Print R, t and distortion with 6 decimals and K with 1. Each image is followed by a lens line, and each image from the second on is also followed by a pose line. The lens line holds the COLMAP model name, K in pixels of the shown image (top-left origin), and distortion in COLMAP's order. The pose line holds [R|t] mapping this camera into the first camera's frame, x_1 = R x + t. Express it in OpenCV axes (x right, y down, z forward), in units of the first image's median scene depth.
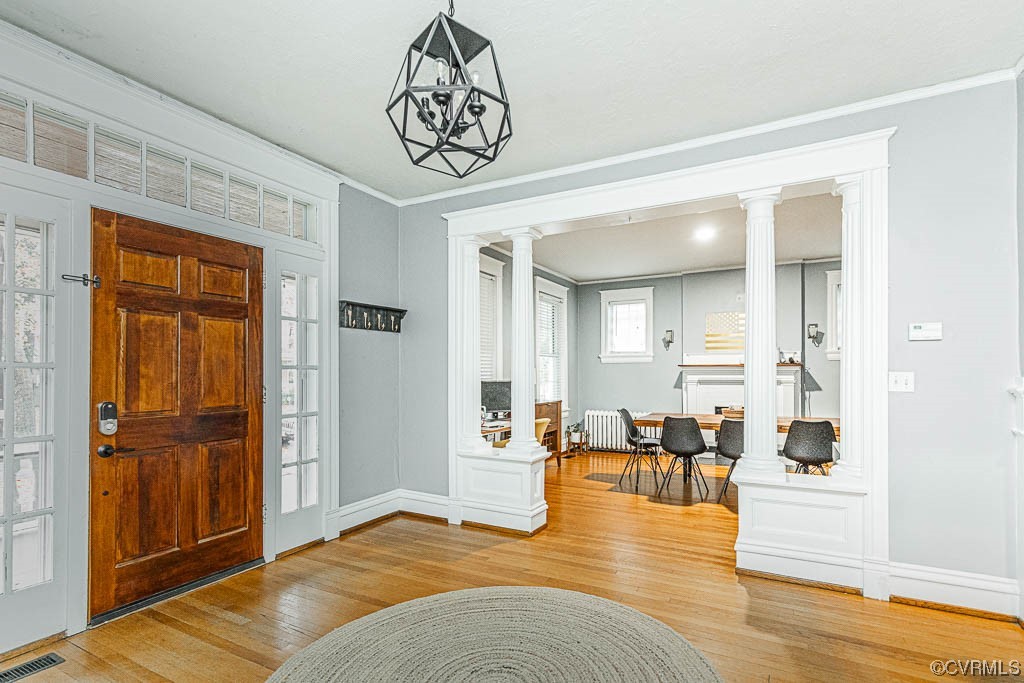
lens RADIAL K [[497.6, 0, 515.4], [0, 497.6, 375.0], [0, 0, 1]] dist [0.000448, -0.000108]
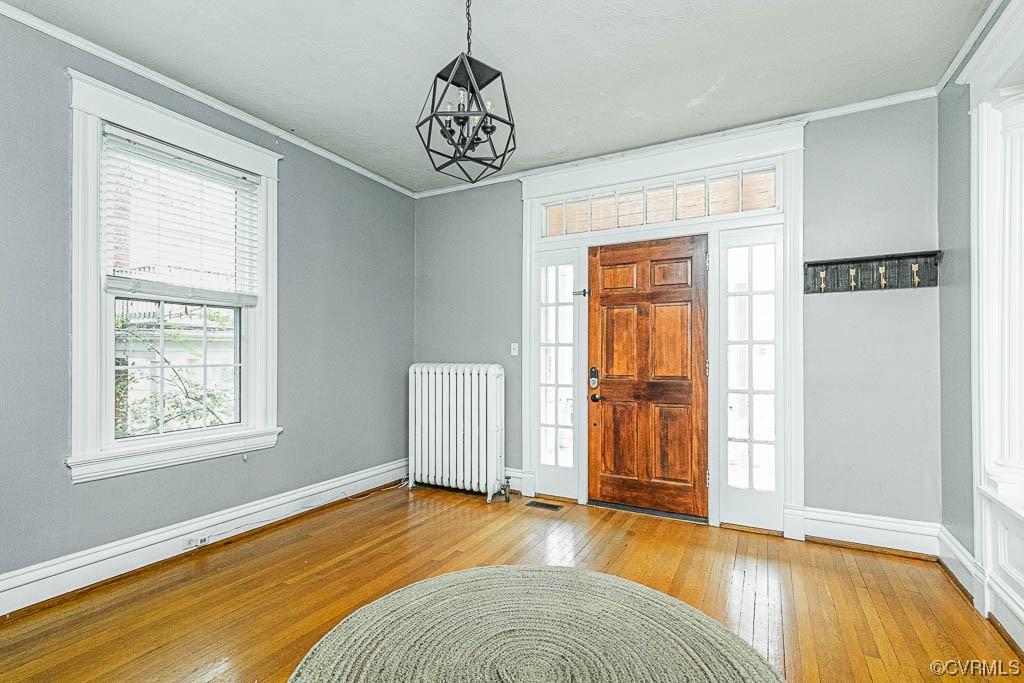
lens RADIAL K [[458.7, 0, 509.1], [0, 458.7, 347.2], [0, 0, 1]] dist [0.000984, -0.000016]
pose [[-0.010988, -0.002669, -0.999936, 0.598468], [0.000517, 0.999996, -0.002675, -0.005447], [0.999939, -0.000547, -0.010987, 0.691961]]
